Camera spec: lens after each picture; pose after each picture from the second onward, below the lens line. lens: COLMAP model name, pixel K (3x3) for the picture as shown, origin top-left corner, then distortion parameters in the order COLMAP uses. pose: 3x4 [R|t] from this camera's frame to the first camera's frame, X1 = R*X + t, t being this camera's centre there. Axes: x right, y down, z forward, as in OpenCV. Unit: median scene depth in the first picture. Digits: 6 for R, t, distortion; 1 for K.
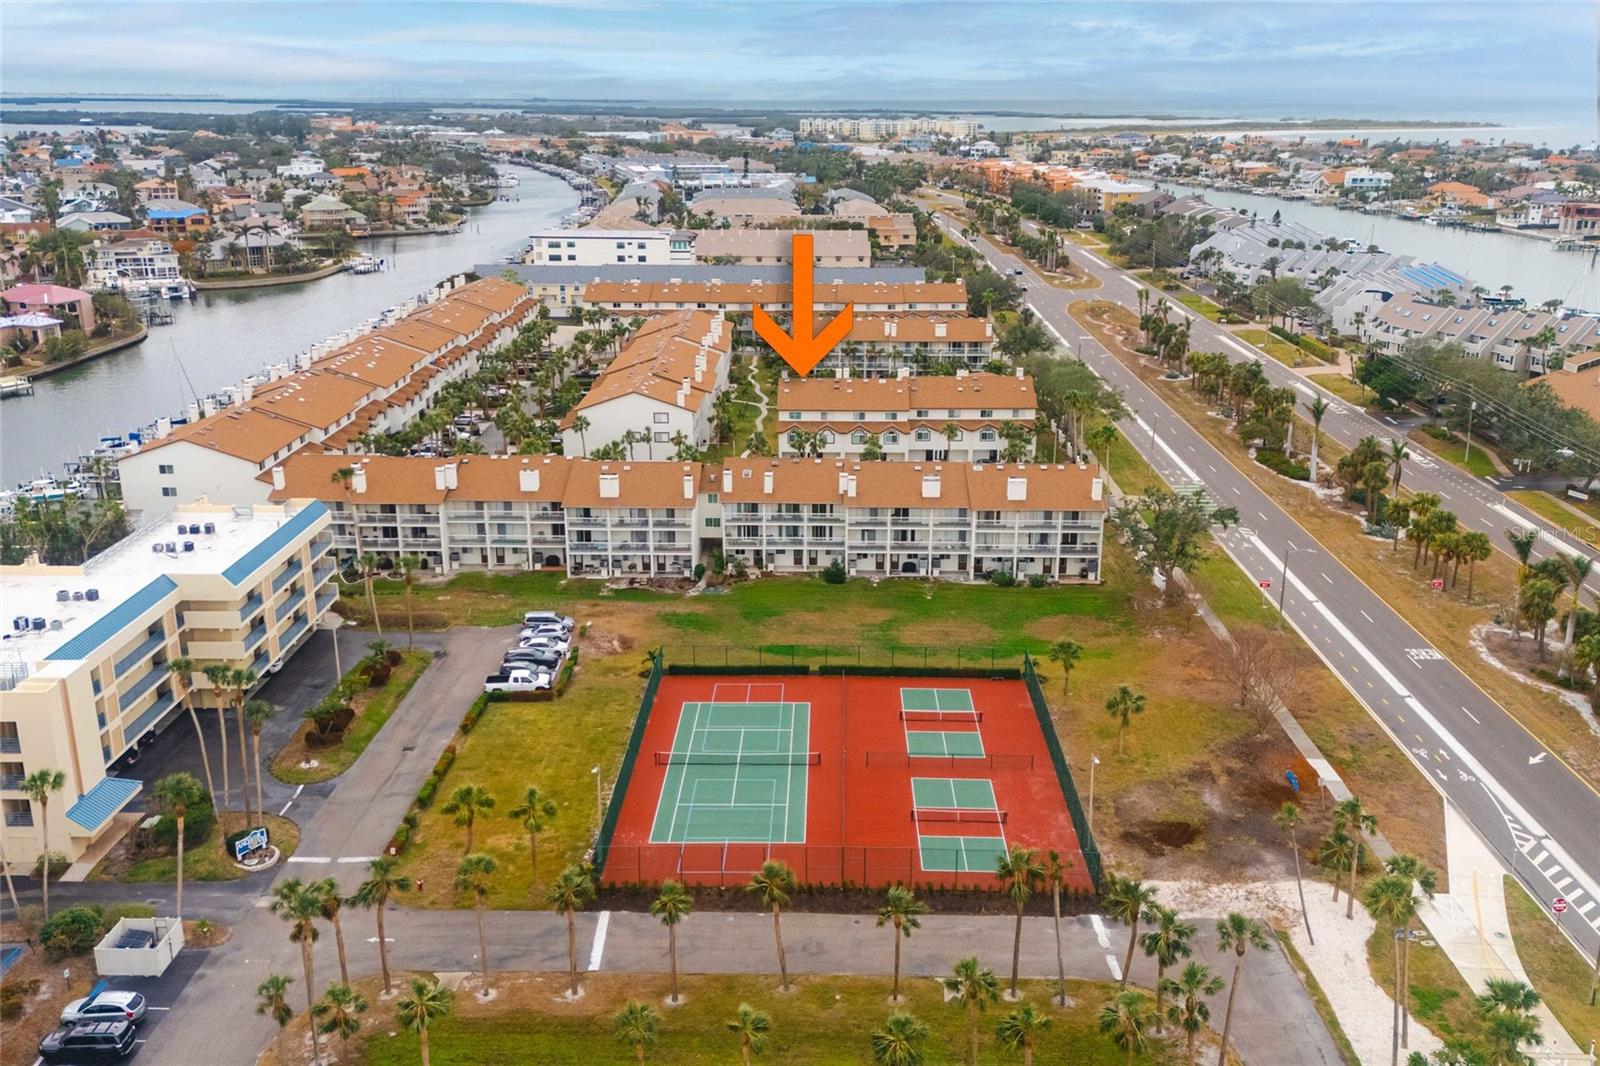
lens RADIAL K [[1400.5, 0, 808.9], [0, 1400.5, 537.5], [0, 0, 1]] dist [0.141327, -0.282836]
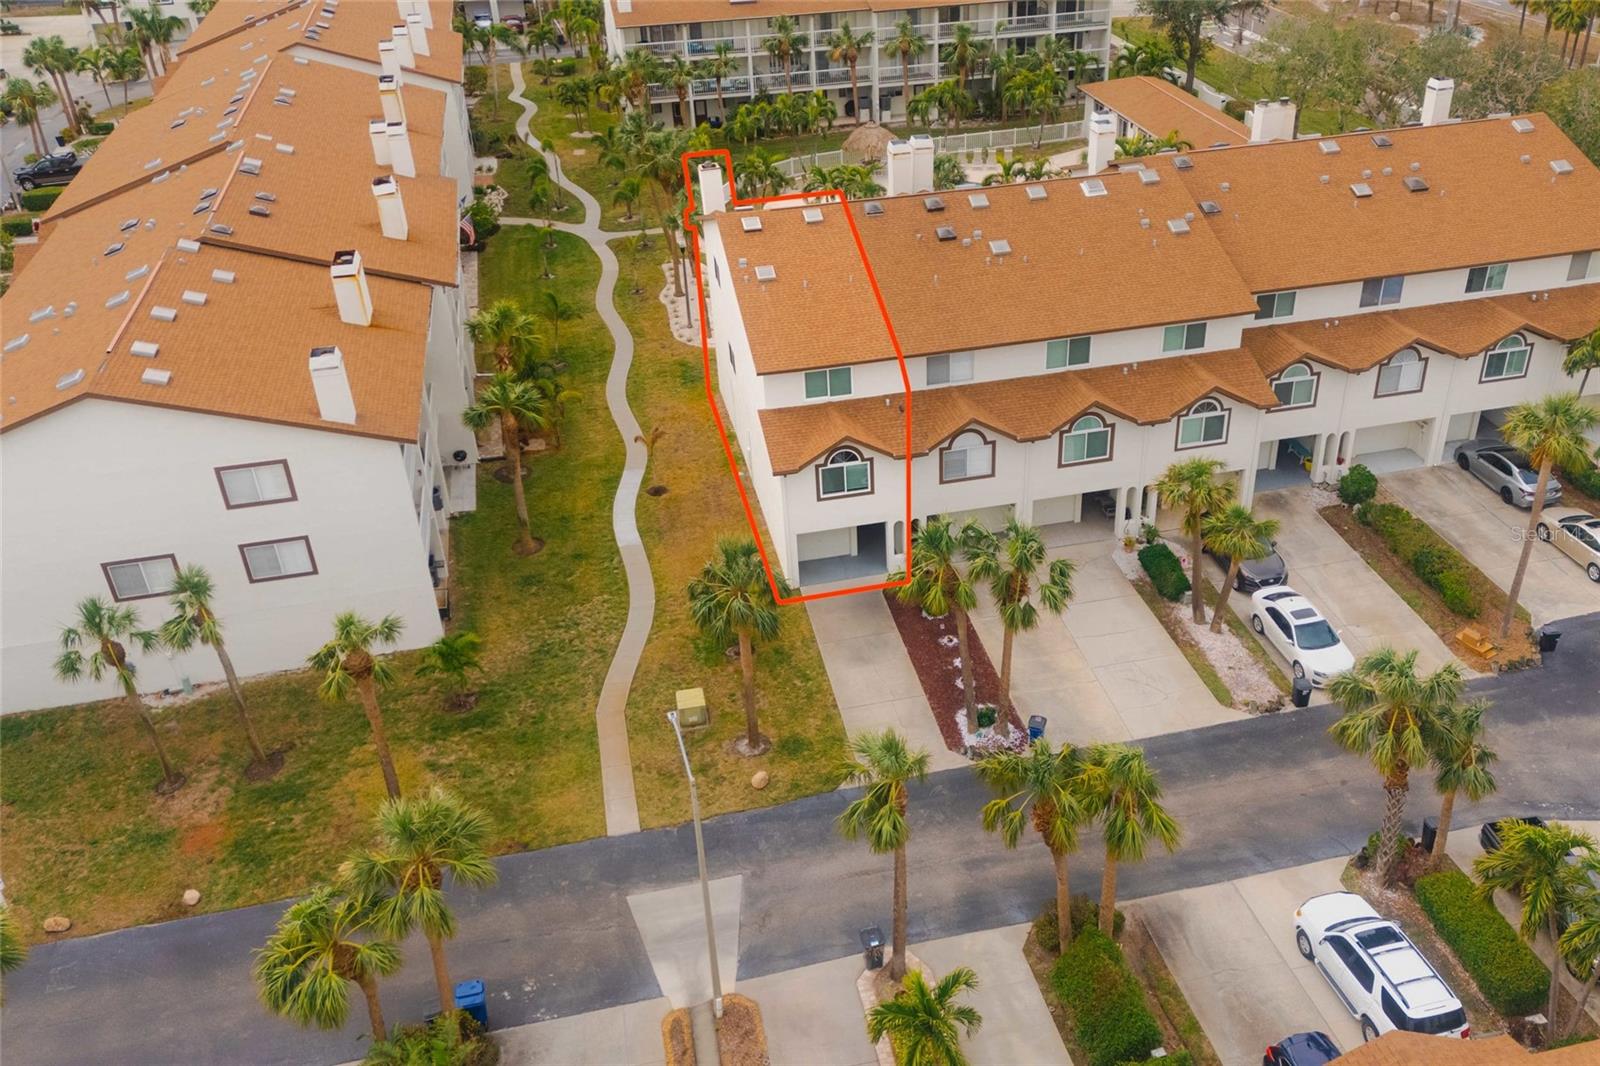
lens RADIAL K [[1357.5, 0, 865.4], [0, 1357.5, 533.5], [0, 0, 1]] dist [0.130148, -0.237345]
pose [[0.968436, -0.152038, 0.197525, -0.047022], [0.099645, 0.962502, 0.252311, -0.103153], [-0.228480, -0.224664, 0.947271, 0.644304]]
